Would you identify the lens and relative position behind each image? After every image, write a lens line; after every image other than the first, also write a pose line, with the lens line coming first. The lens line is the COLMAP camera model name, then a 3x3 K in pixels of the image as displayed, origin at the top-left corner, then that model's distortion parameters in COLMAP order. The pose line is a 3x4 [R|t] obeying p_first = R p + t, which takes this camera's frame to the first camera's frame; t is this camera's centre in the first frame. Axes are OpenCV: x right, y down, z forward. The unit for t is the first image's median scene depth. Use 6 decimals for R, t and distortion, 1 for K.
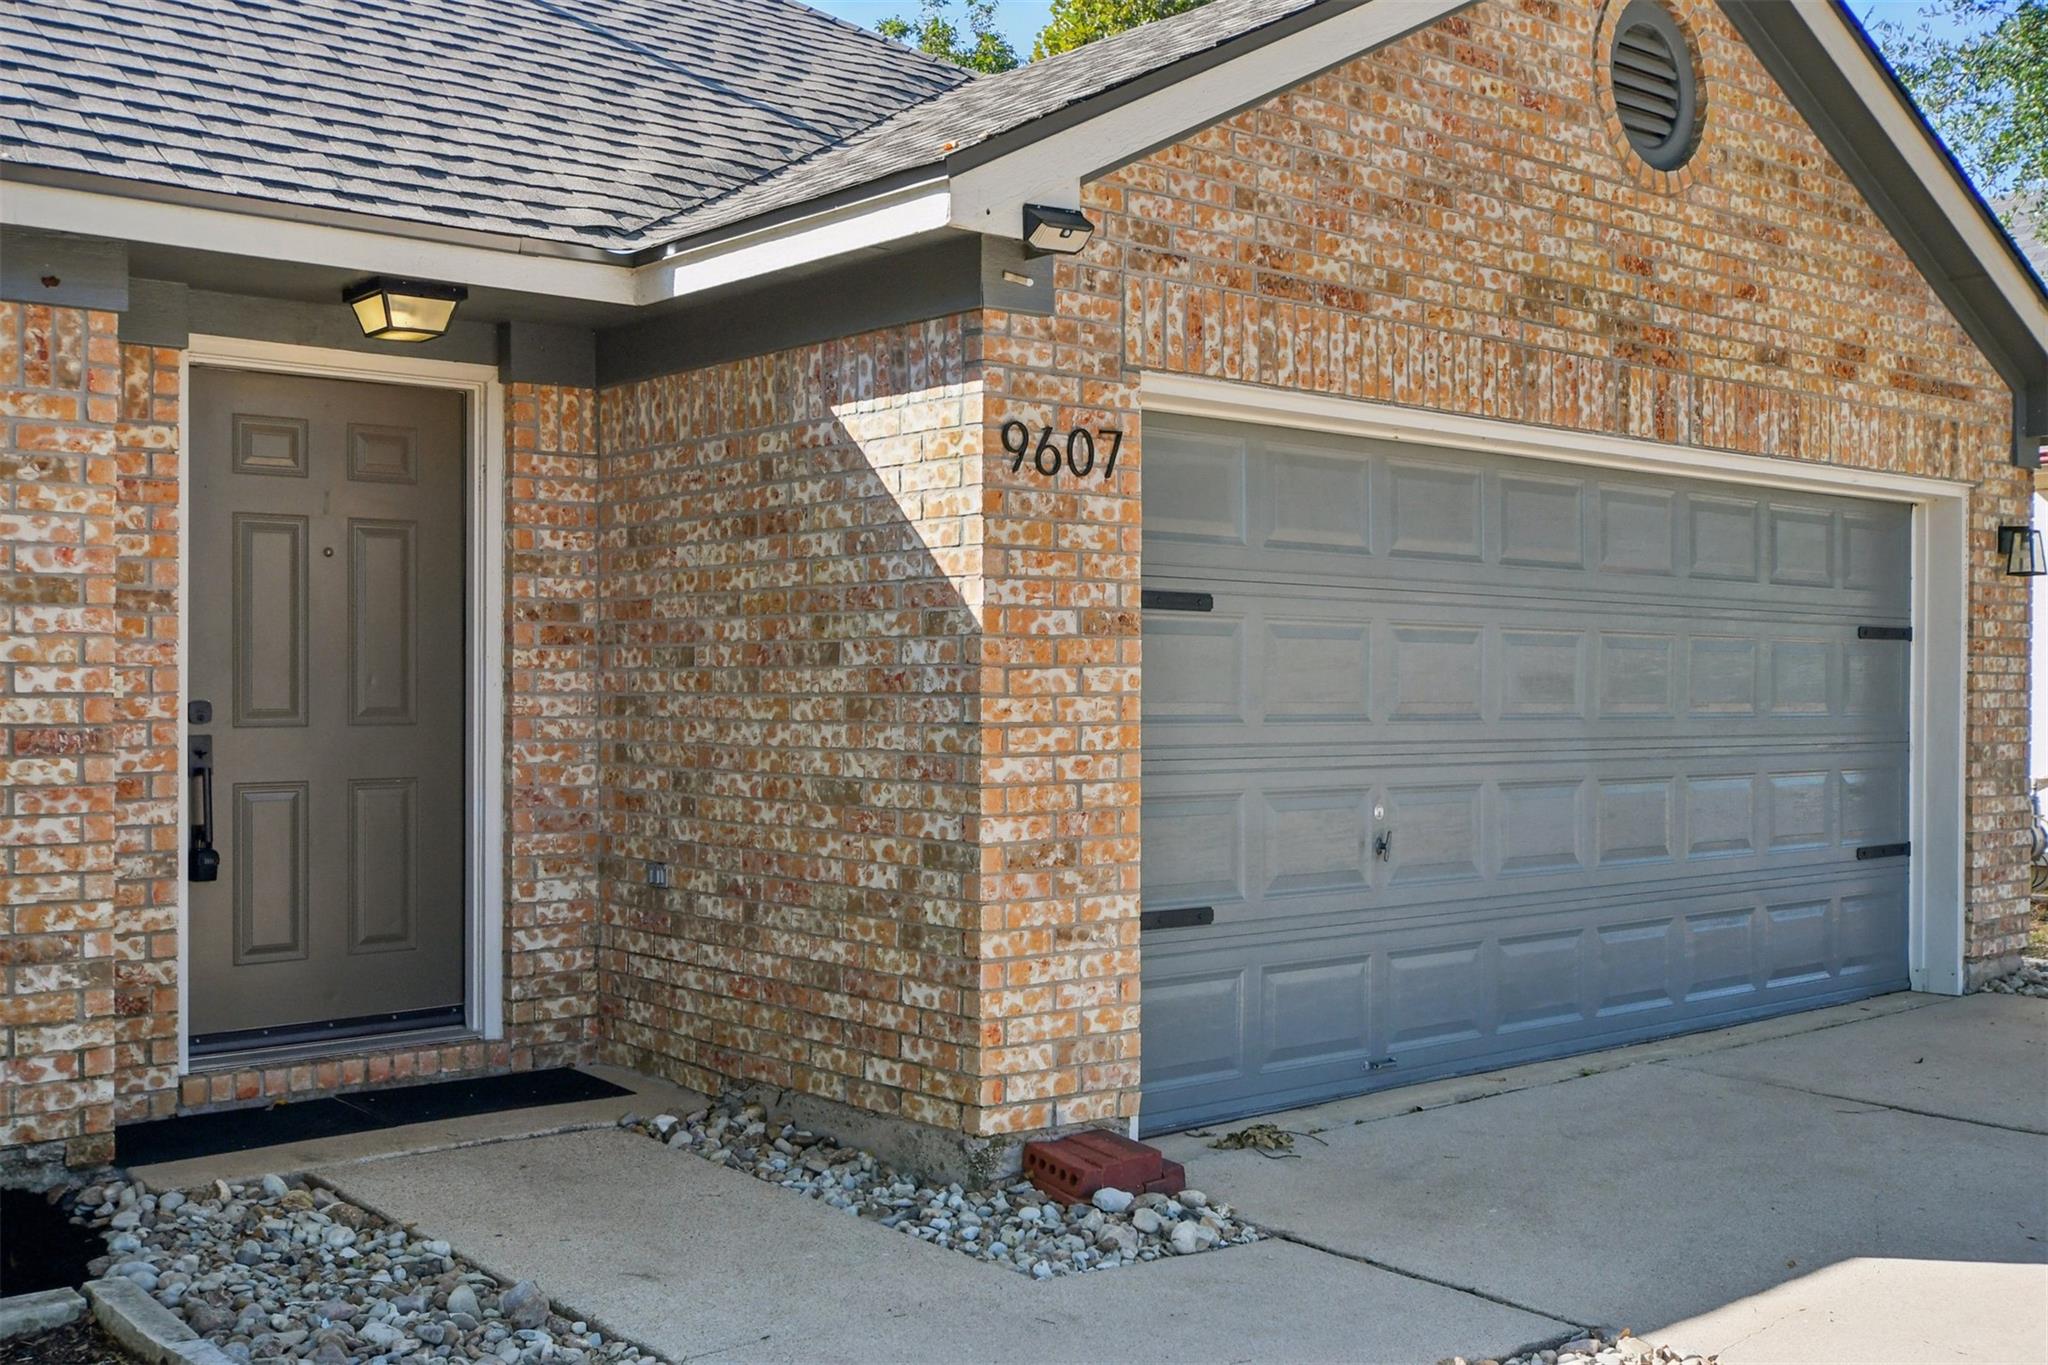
lens RADIAL K [[2098.8, 0, 1024.0], [0, 2098.8, 682.5], [0, 0, 1]] dist [-0.008282, -0.005936]
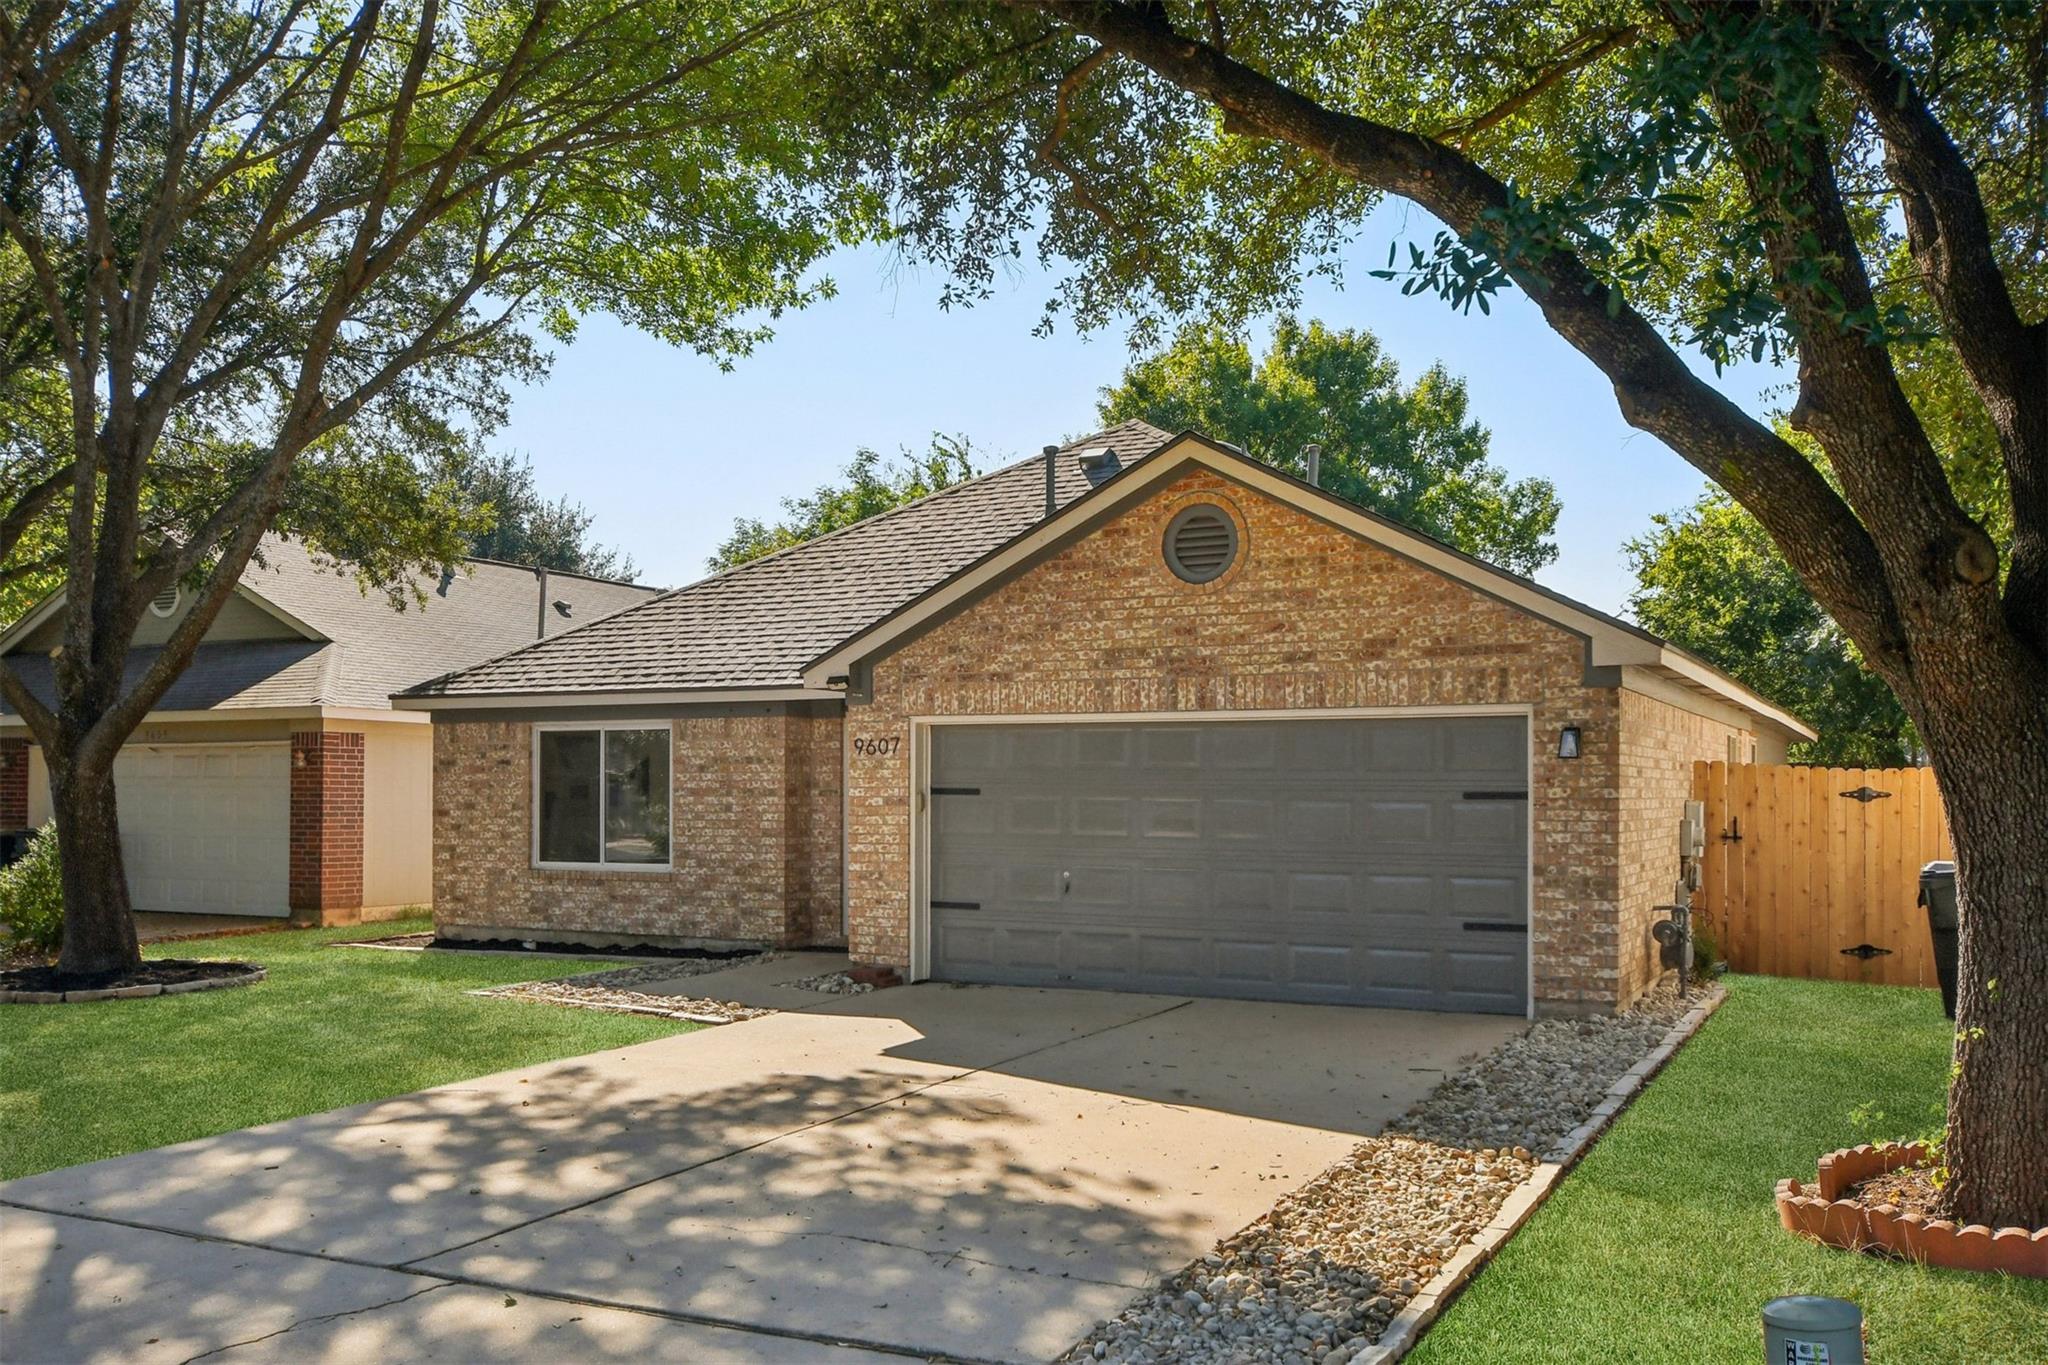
lens RADIAL K [[1808.9, 0, 1026.8], [0, 1808.9, 770.6], [0, 0, 1]] dist [0.001490, -0.007687]
pose [[0.385933, -0.013000, -0.922435, 2.017378], [-0.002216, 0.999885, -0.015019, -0.026907], [0.922524, 0.007840, 0.385860, 0.131888]]
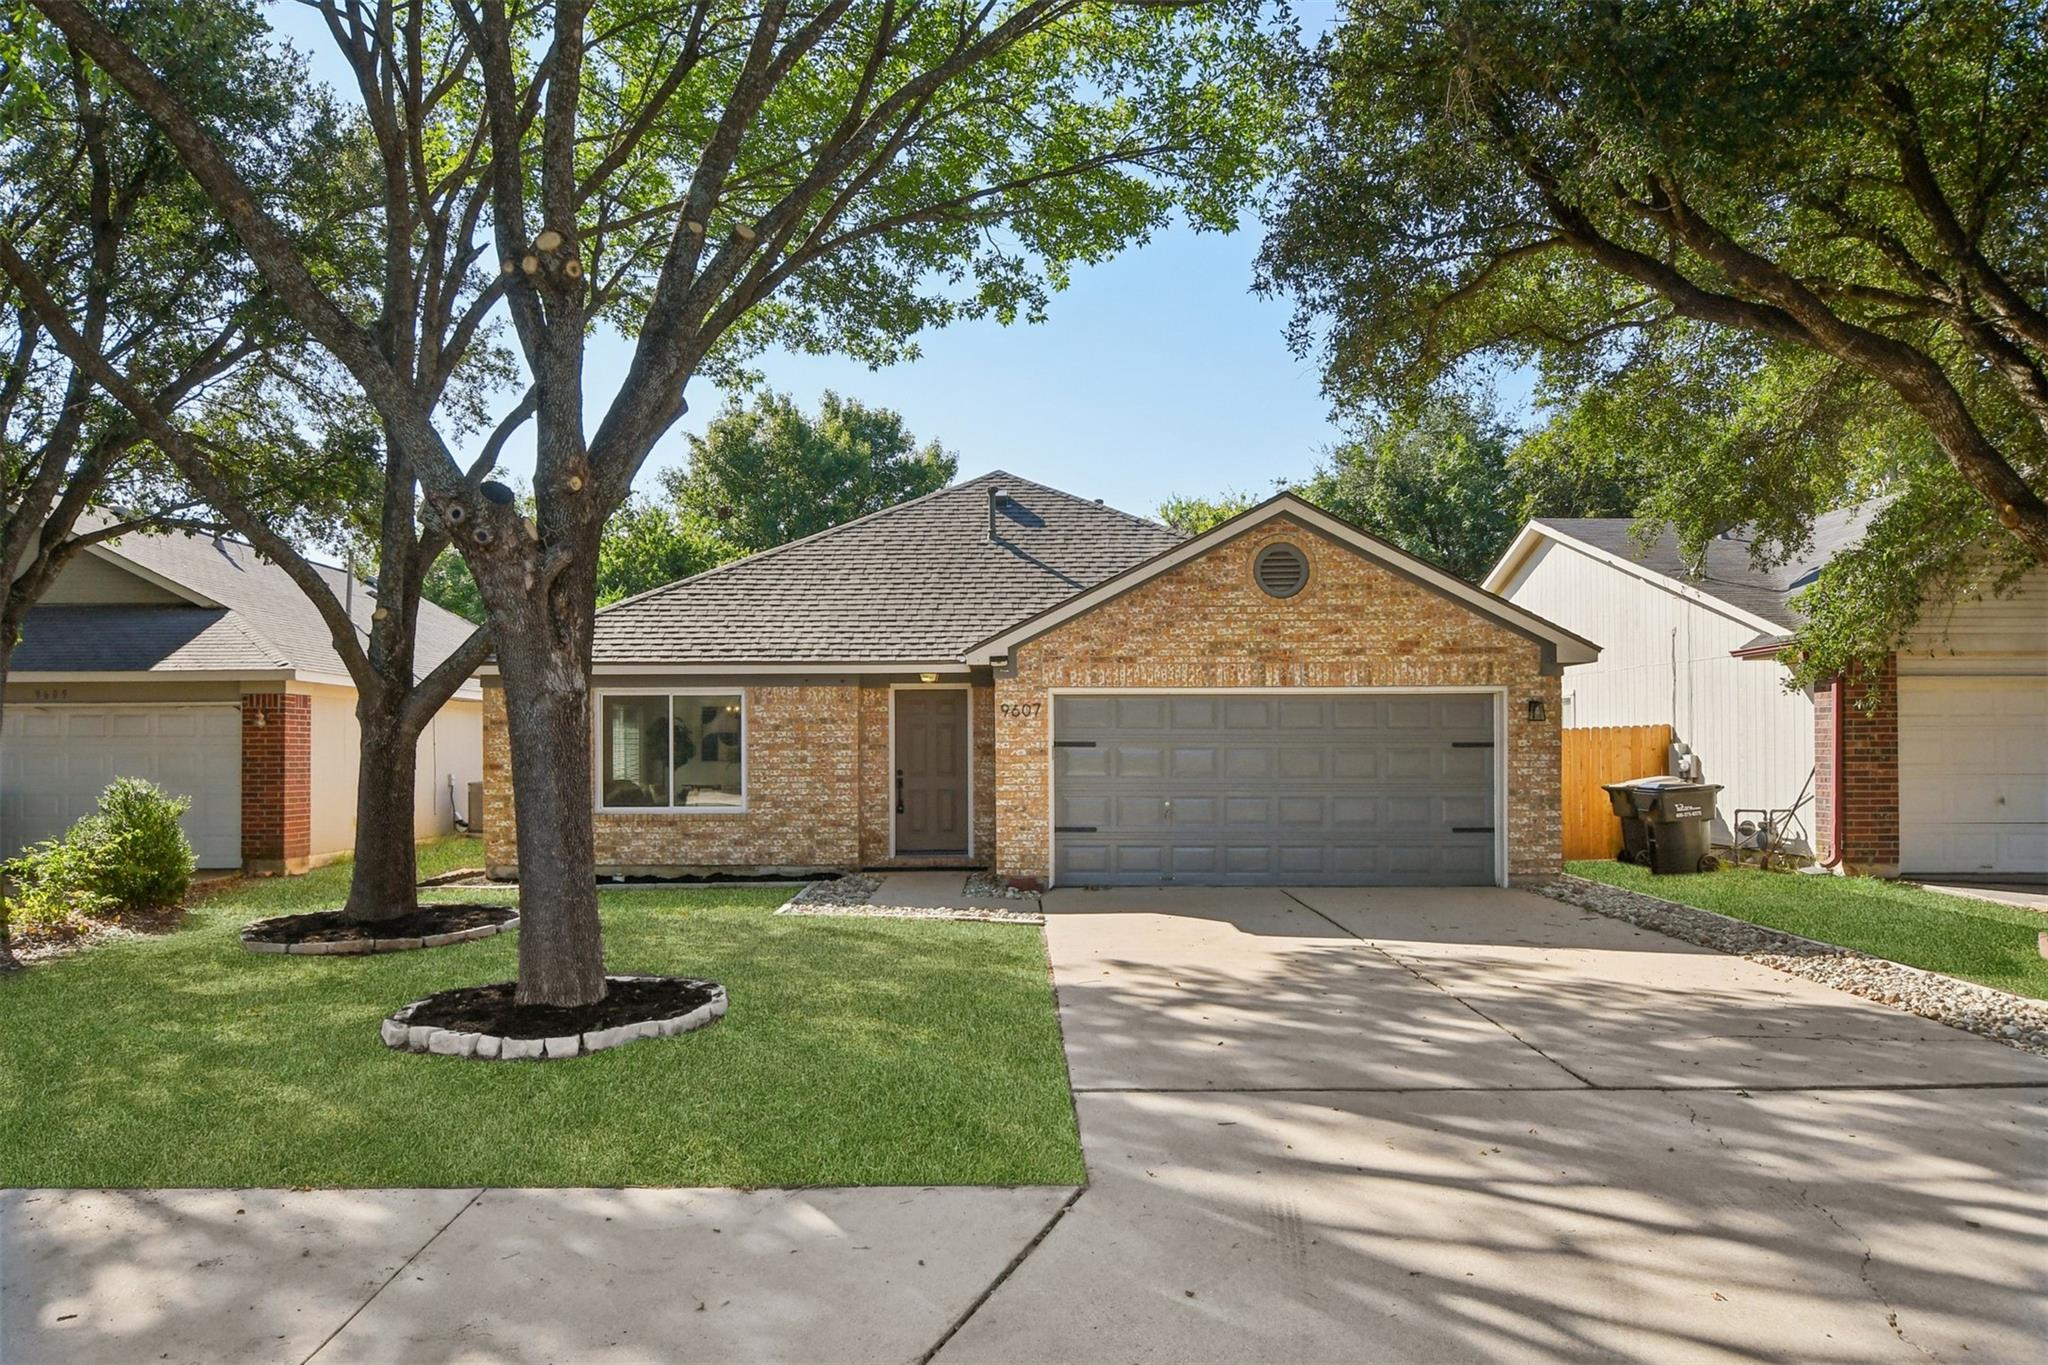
lens RADIAL K [[1337.5, 0, 1021.3], [0, 1337.5, 735.2], [0, 0, 1]] dist [-0.003425, 0.000509]
pose [[0.761764, -0.011722, -0.647749, 1.332203], [0.005462, 0.999917, -0.011672, -0.024617], [0.647832, 0.005353, 0.761764, -0.767608]]
